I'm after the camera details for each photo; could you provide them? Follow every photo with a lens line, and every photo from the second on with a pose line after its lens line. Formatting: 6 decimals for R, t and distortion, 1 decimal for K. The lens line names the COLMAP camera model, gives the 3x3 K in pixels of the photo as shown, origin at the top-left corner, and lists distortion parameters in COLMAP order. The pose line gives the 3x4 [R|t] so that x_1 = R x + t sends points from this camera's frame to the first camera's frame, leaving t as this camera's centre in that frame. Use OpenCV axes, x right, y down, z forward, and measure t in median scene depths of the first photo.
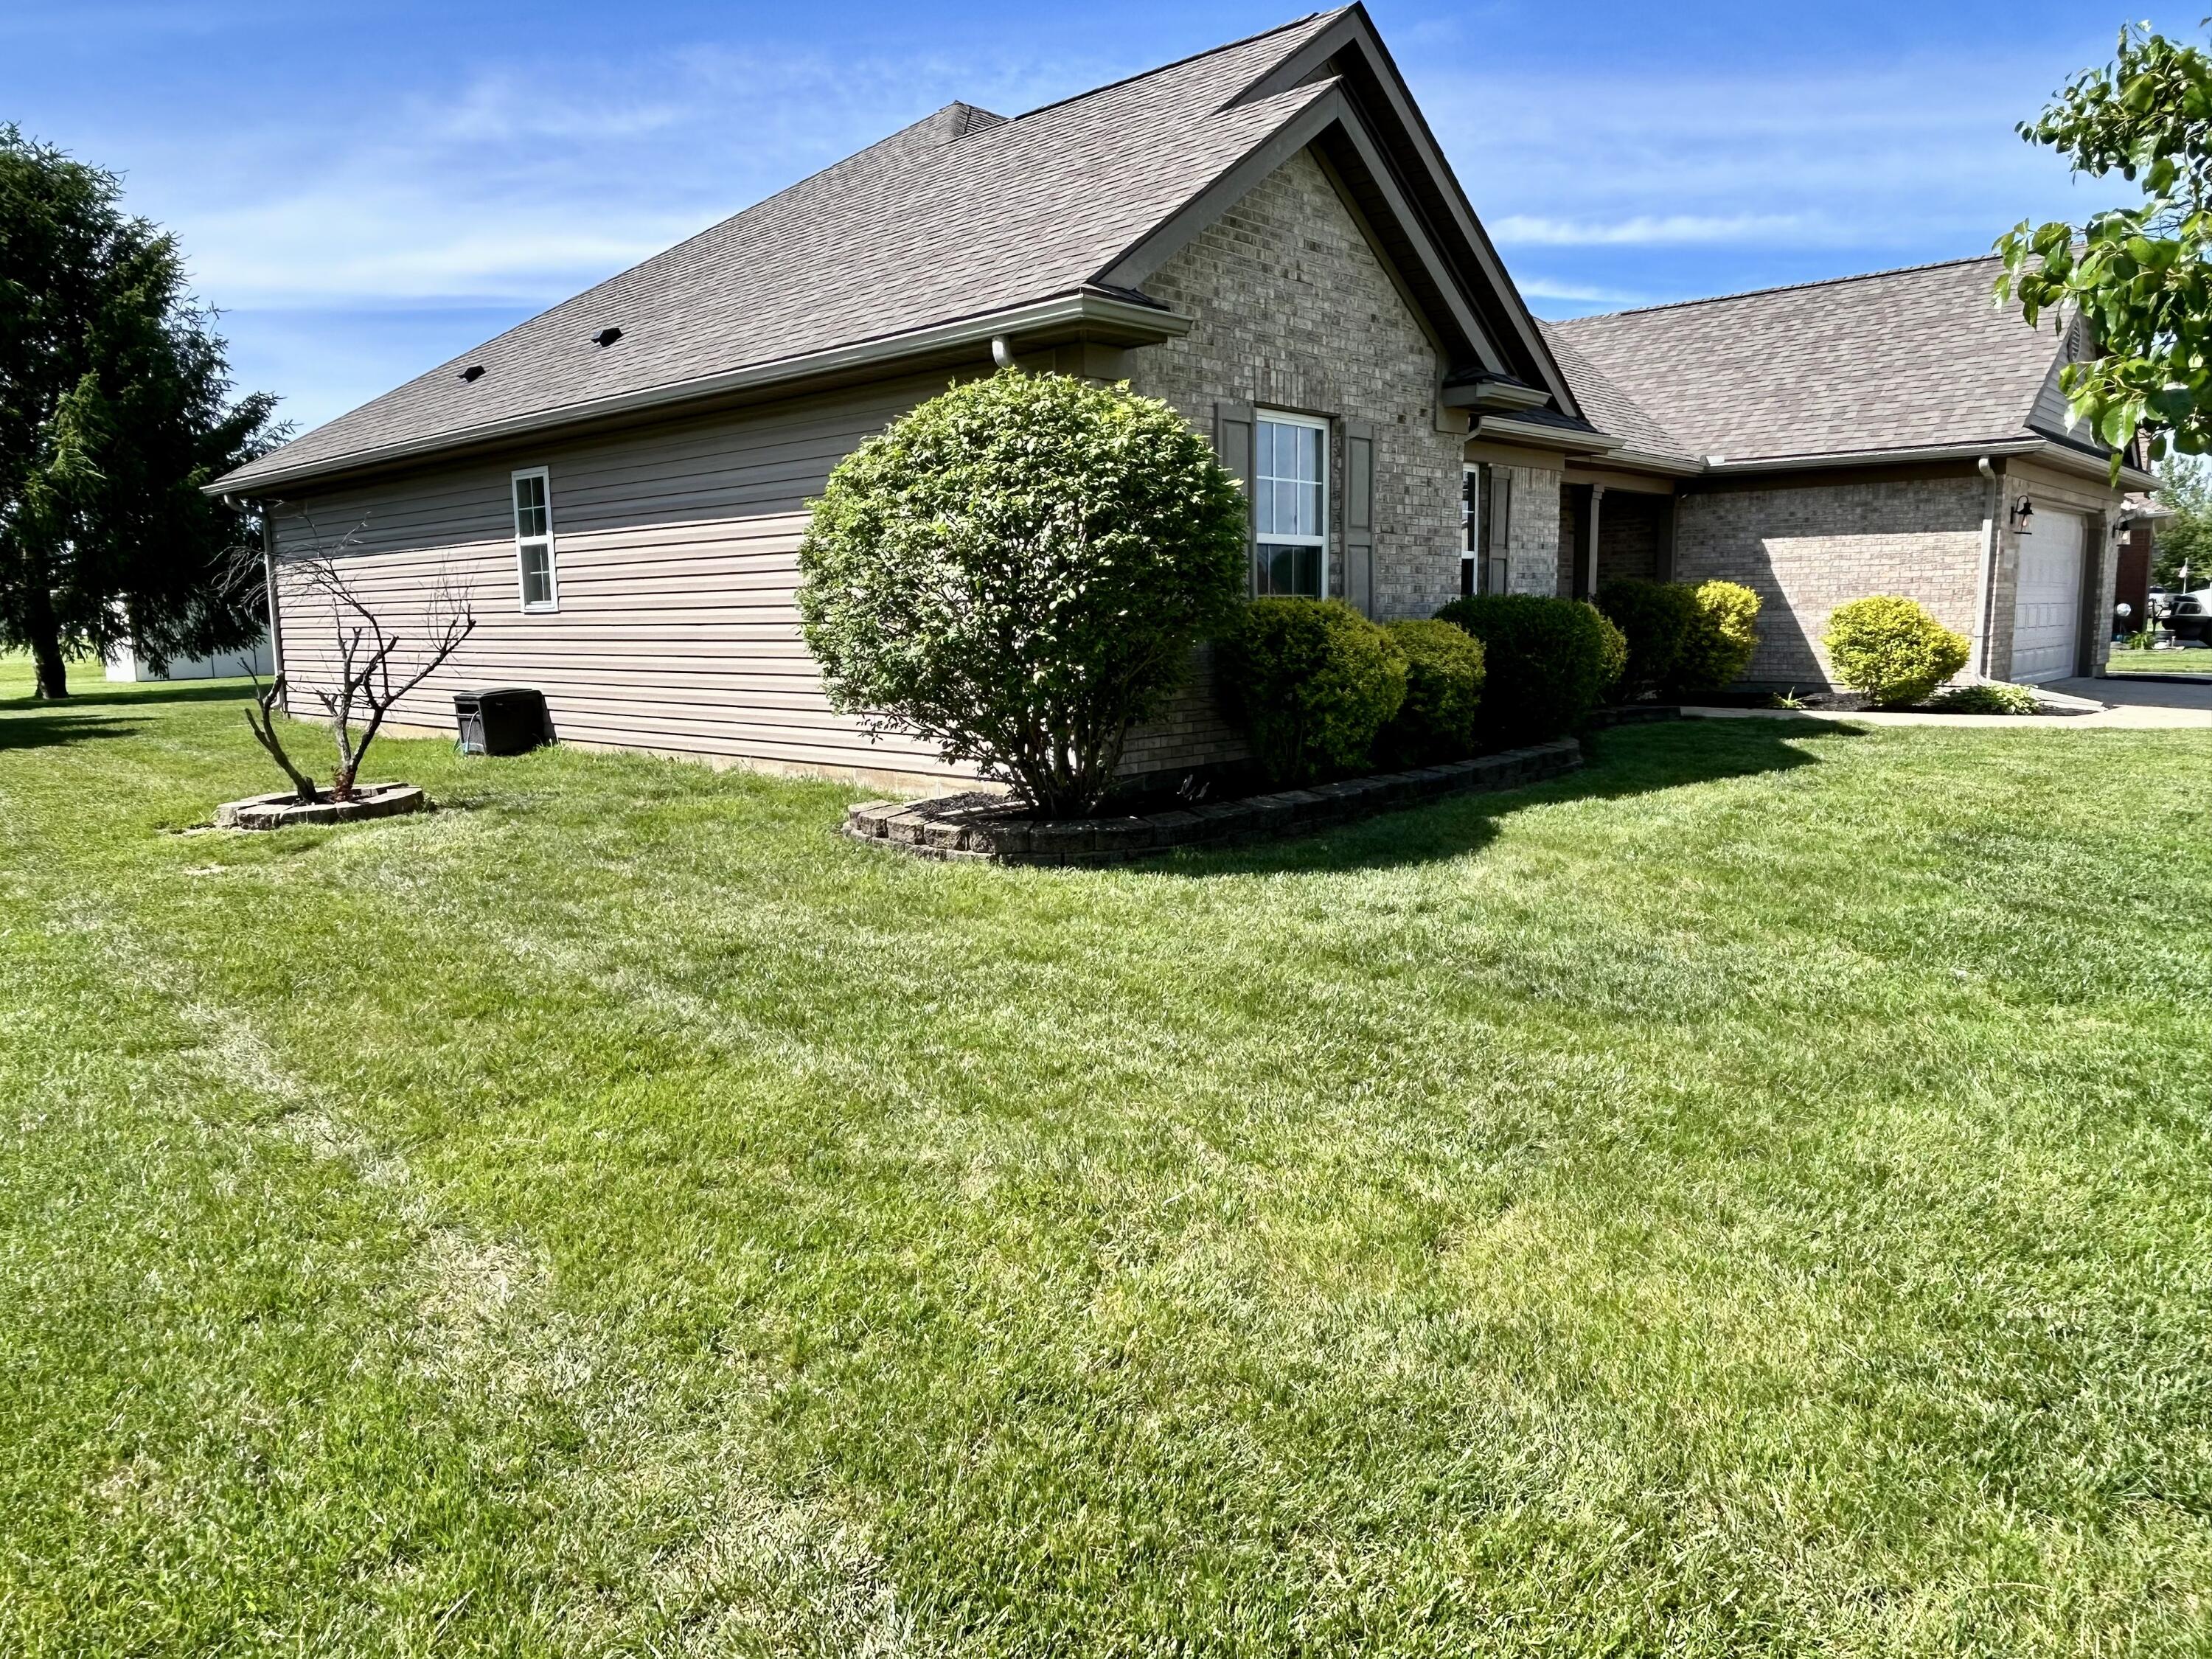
lens RADIAL K [[1457.1, 0, 1106.0], [0, 1457.1, 829.5], [0, 0, 1]] dist [0.032757, -0.000747]
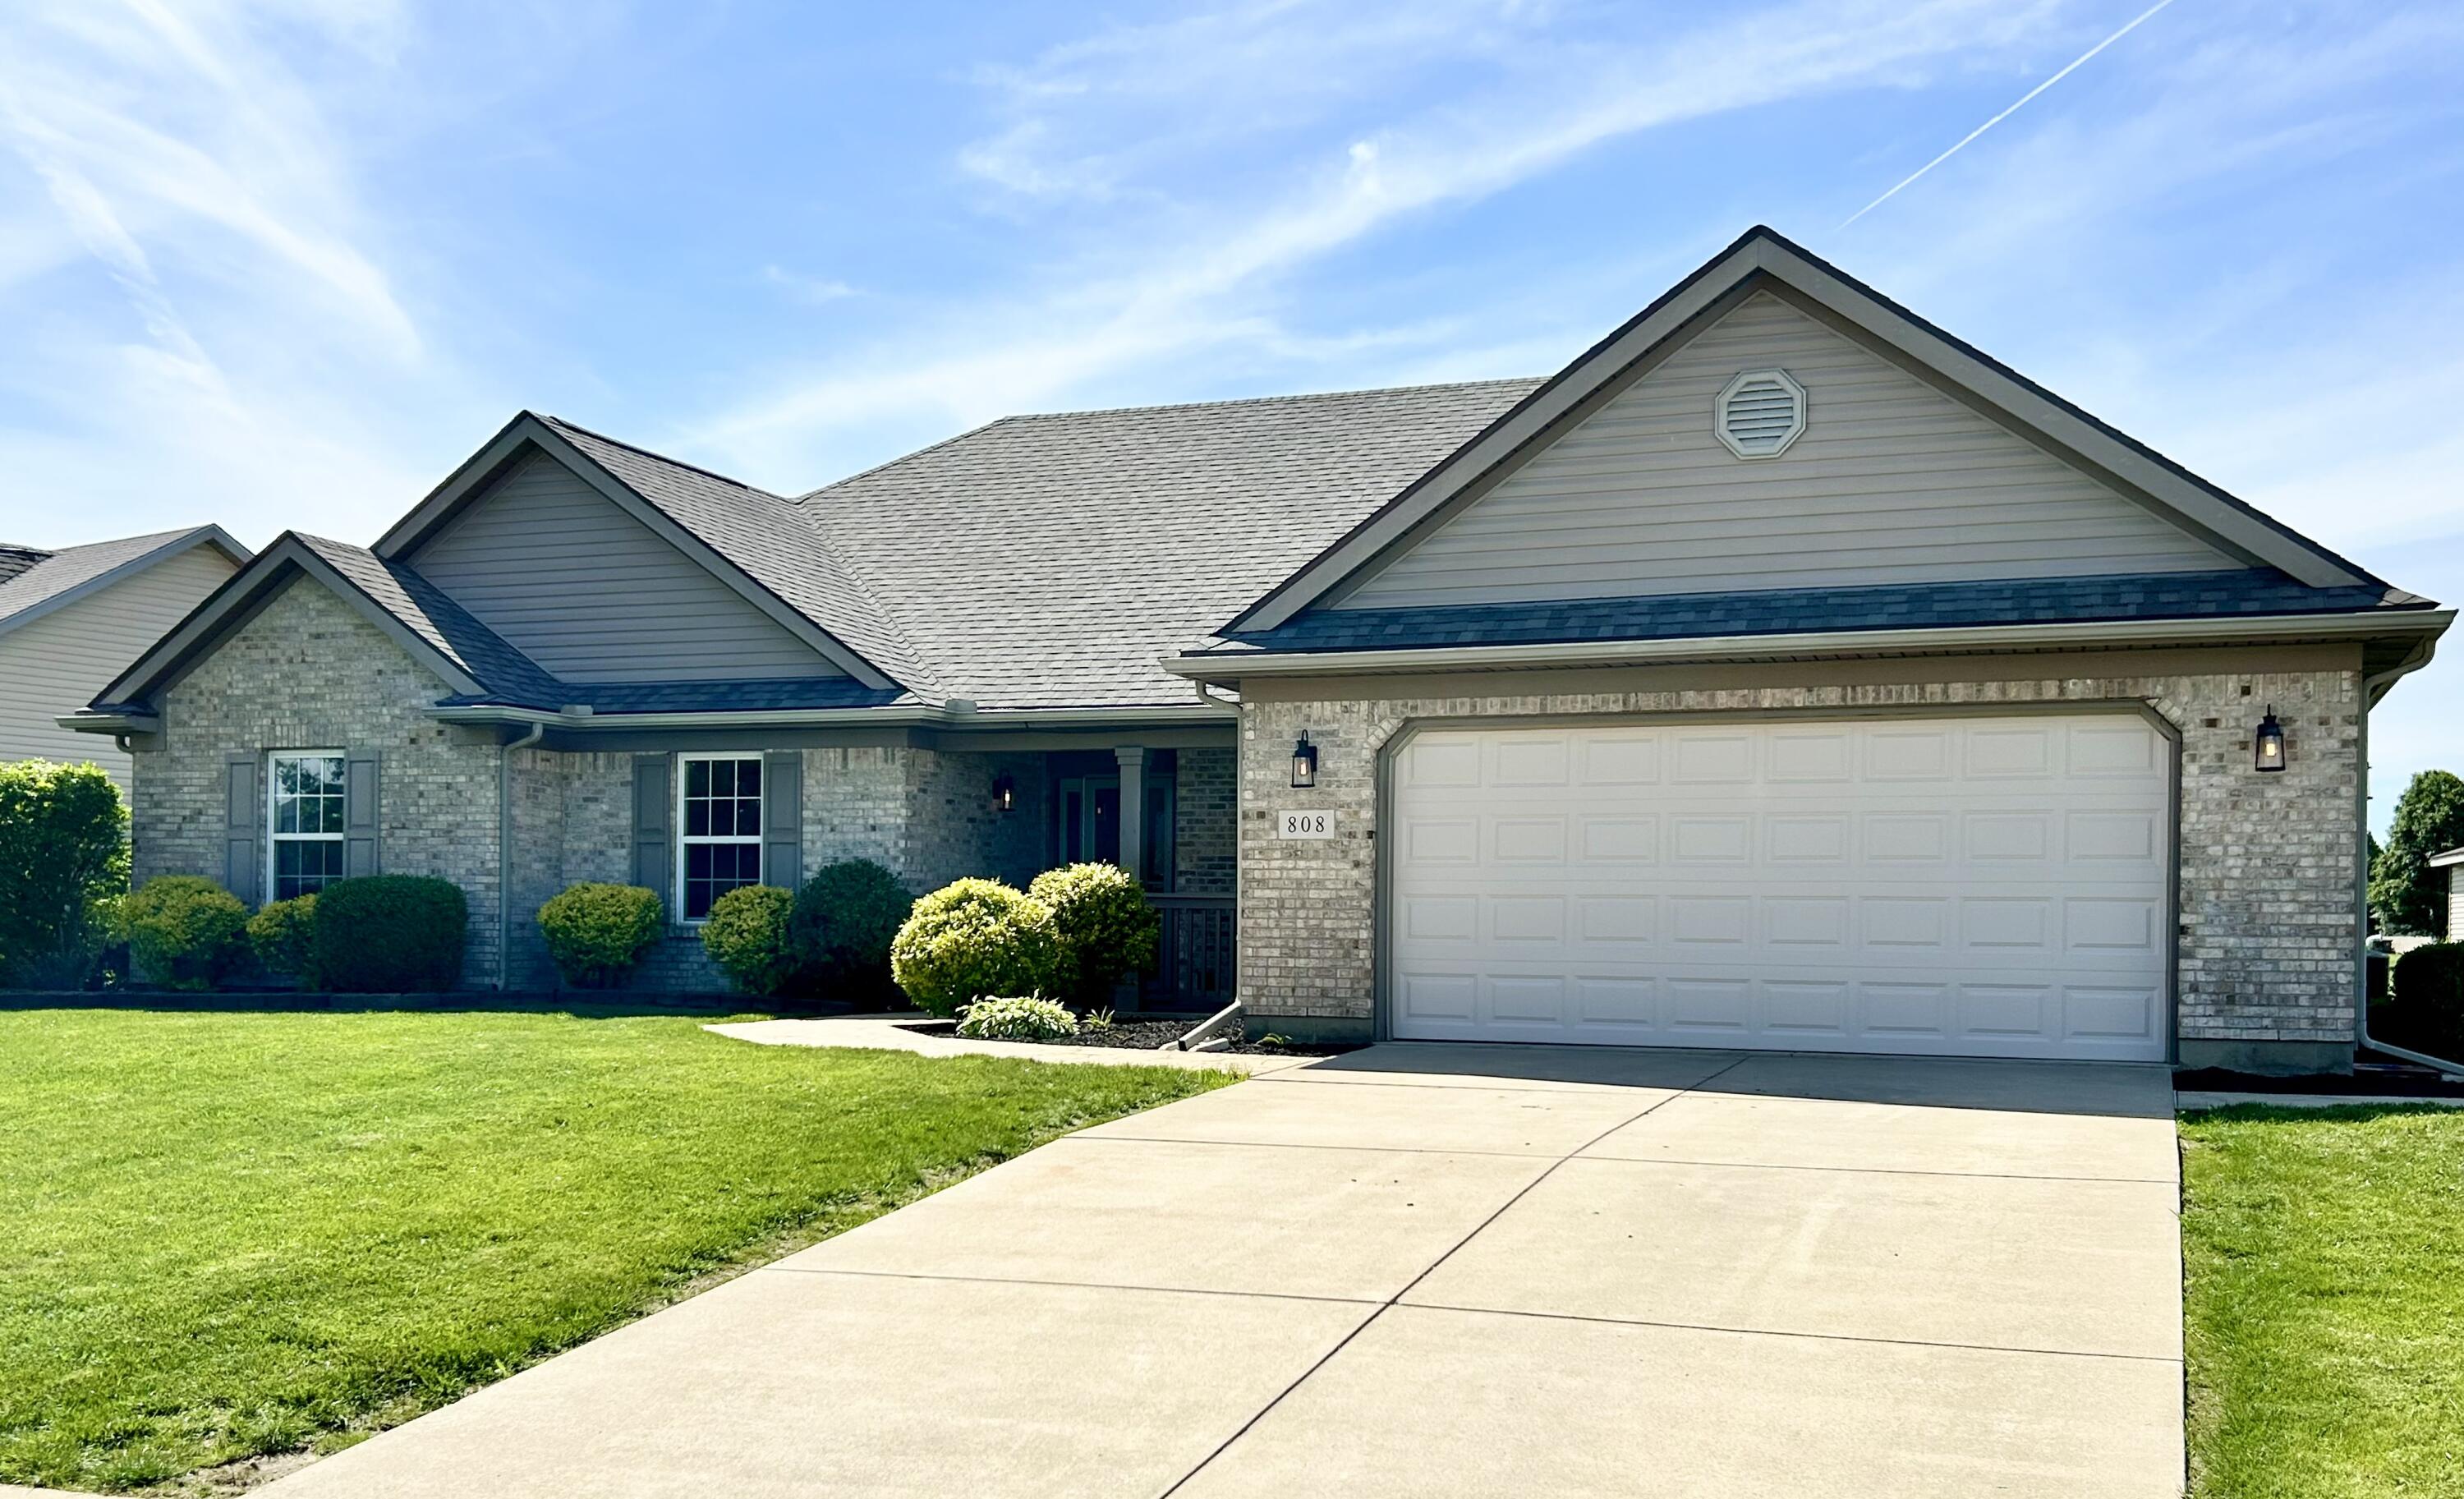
lens RADIAL K [[2264.3, 0, 1234.1], [0, 2264.3, 960.7], [0, 0, 1]] dist [0.008528, -0.005725]
pose [[0.399365, 0.025331, -0.916442, 1.679546], [-0.152226, 0.987574, -0.039040, -0.089256], [0.904066, 0.155097, 0.398259, 0.646443]]
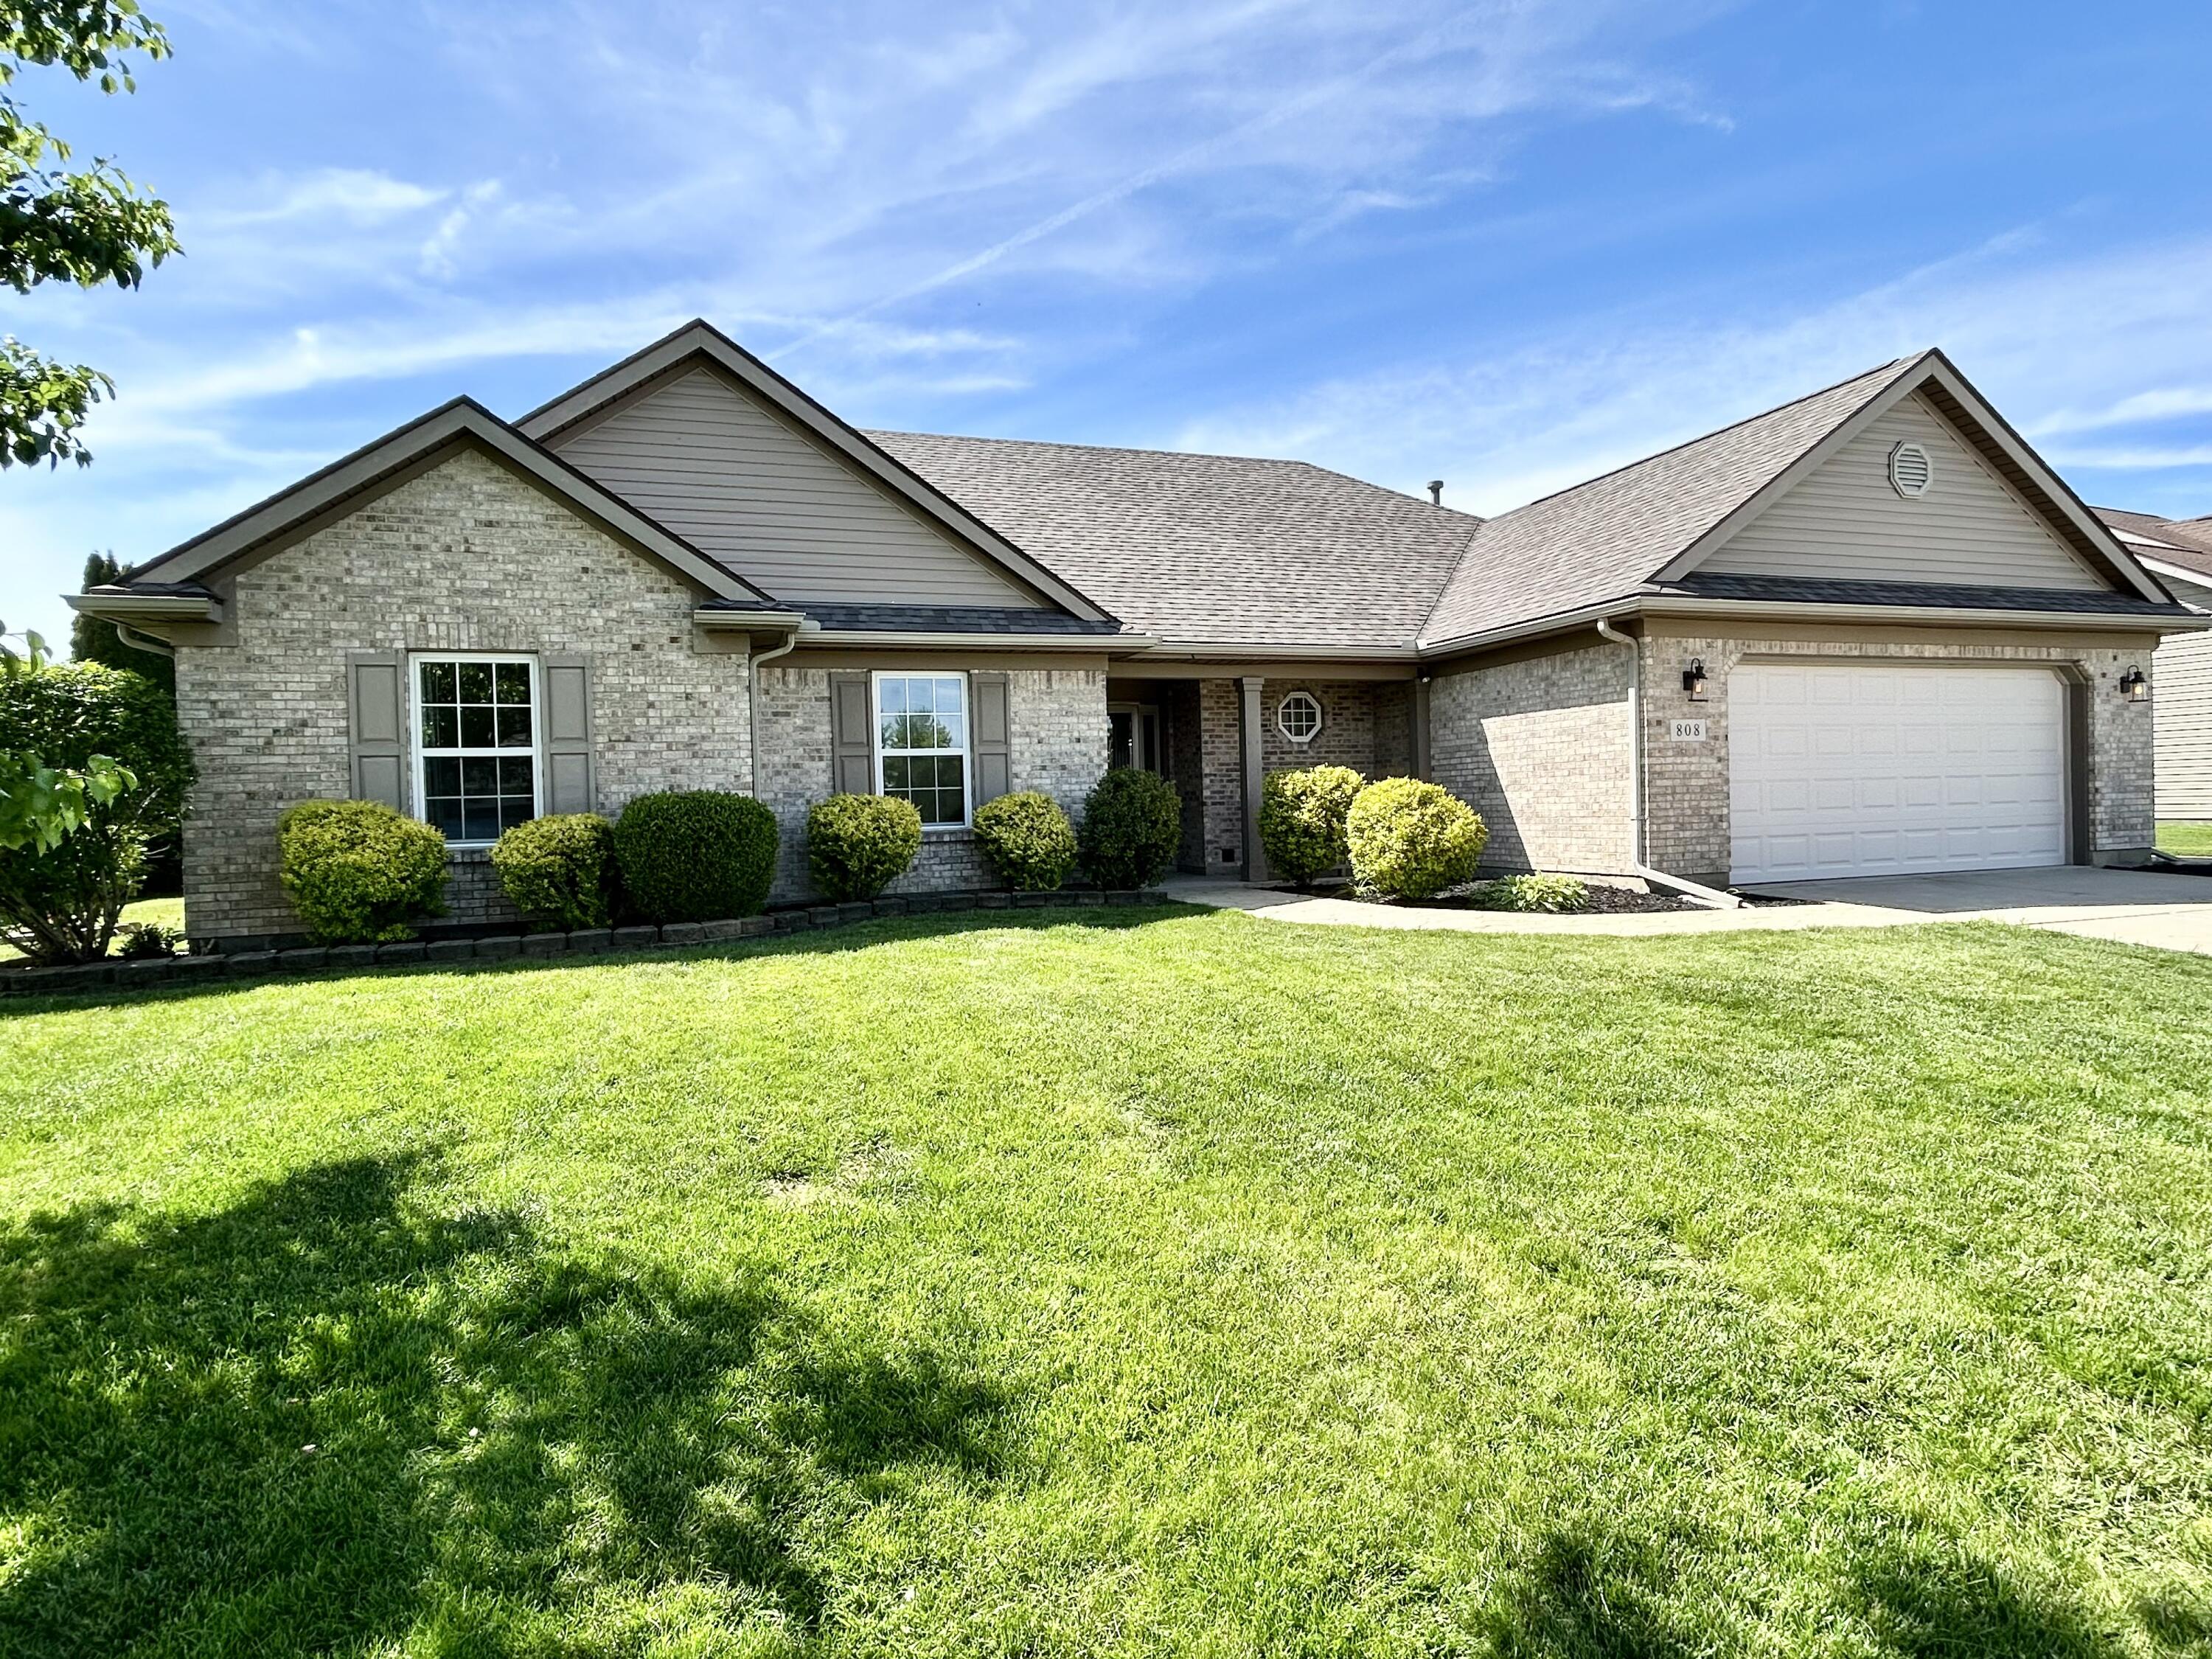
lens RADIAL K [[1170.9, 0, 1106.0], [0, 1170.9, 829.5], [0, 0, 1]] dist [0.001891, 0.000080]
pose [[0.873525, -0.005270, -0.486751, 0.724011], [-0.053159, 0.992928, -0.106149, -0.038648], [0.483868, 0.118599, 0.867067, 0.274500]]
